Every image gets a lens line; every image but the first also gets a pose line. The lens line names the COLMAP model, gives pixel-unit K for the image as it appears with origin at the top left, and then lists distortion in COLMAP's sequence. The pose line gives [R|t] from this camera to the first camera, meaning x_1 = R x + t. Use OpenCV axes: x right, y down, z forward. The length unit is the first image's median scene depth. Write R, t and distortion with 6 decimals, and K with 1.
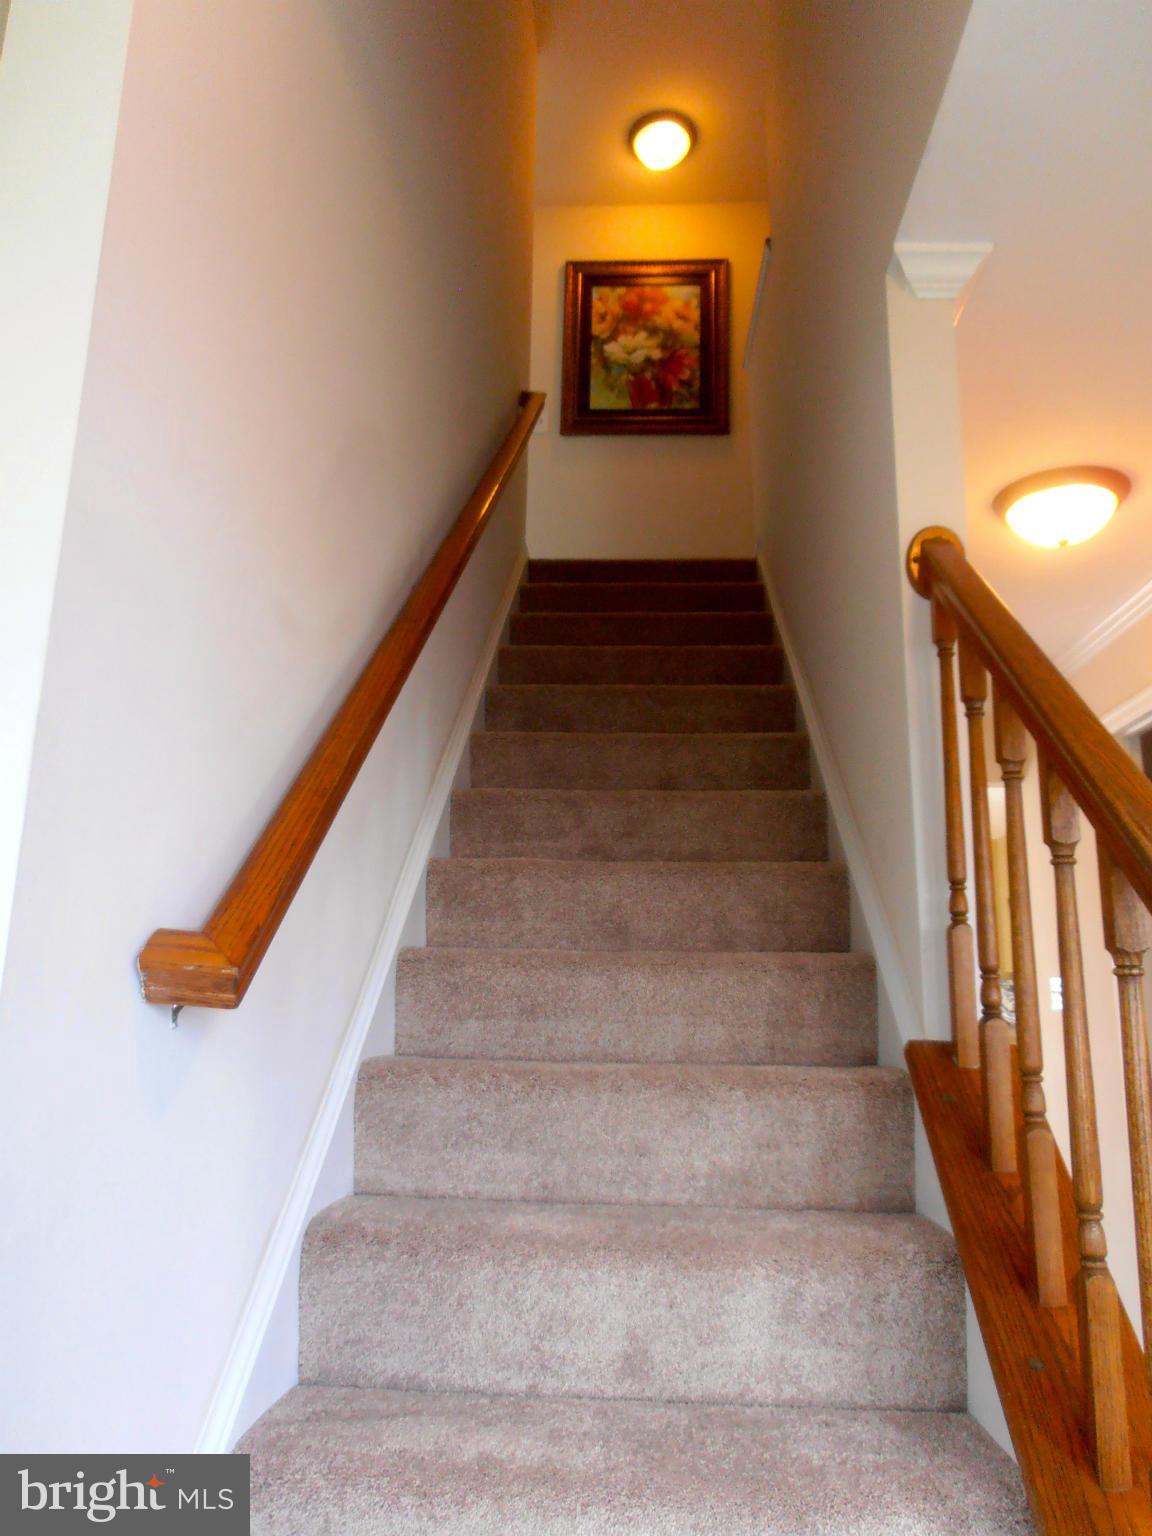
lens RADIAL K [[1099.4, 0, 580.9], [0, 1099.4, 778.1], [0, 0, 1]] dist [-0.031735, 0.067561]
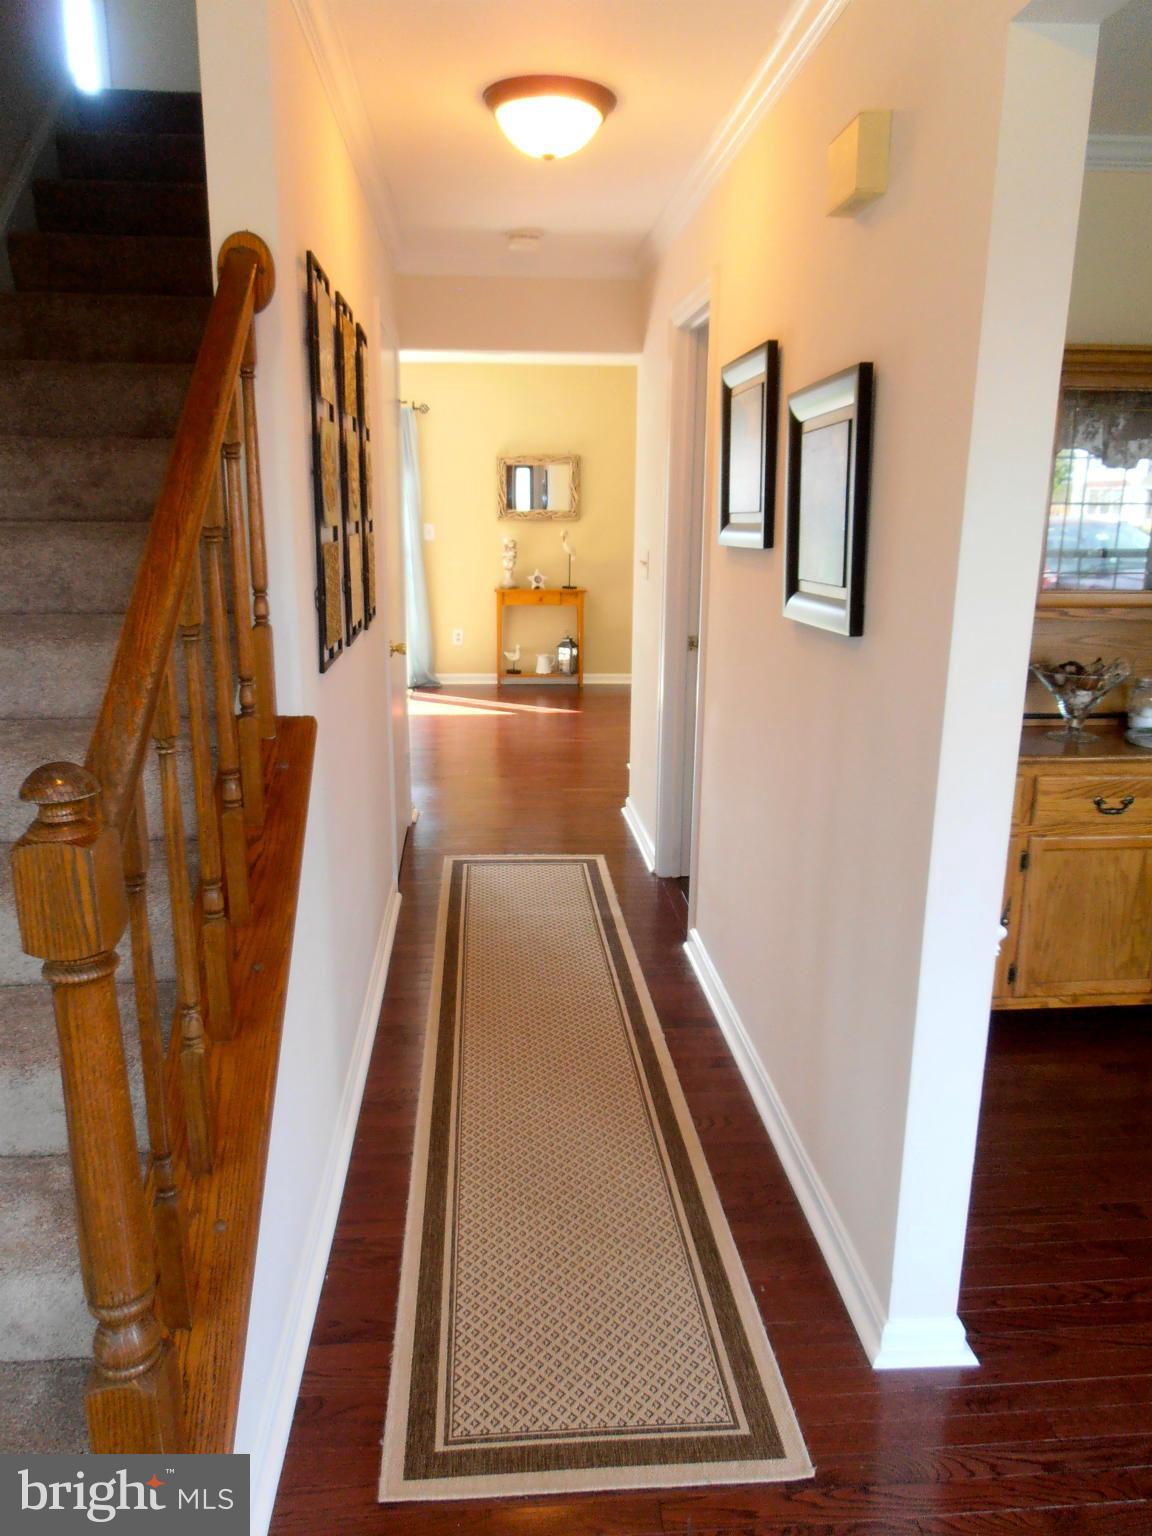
lens RADIAL K [[1099.4, 0, 580.9], [0, 1099.4, 778.1], [0, 0, 1]] dist [-0.031735, 0.067561]
pose [[0.991714, -0.038884, 0.122438, 0.371372], [-0.021091, 0.890874, 0.453761, -0.187860], [-0.126721, -0.452583, 0.882672, -0.129840]]
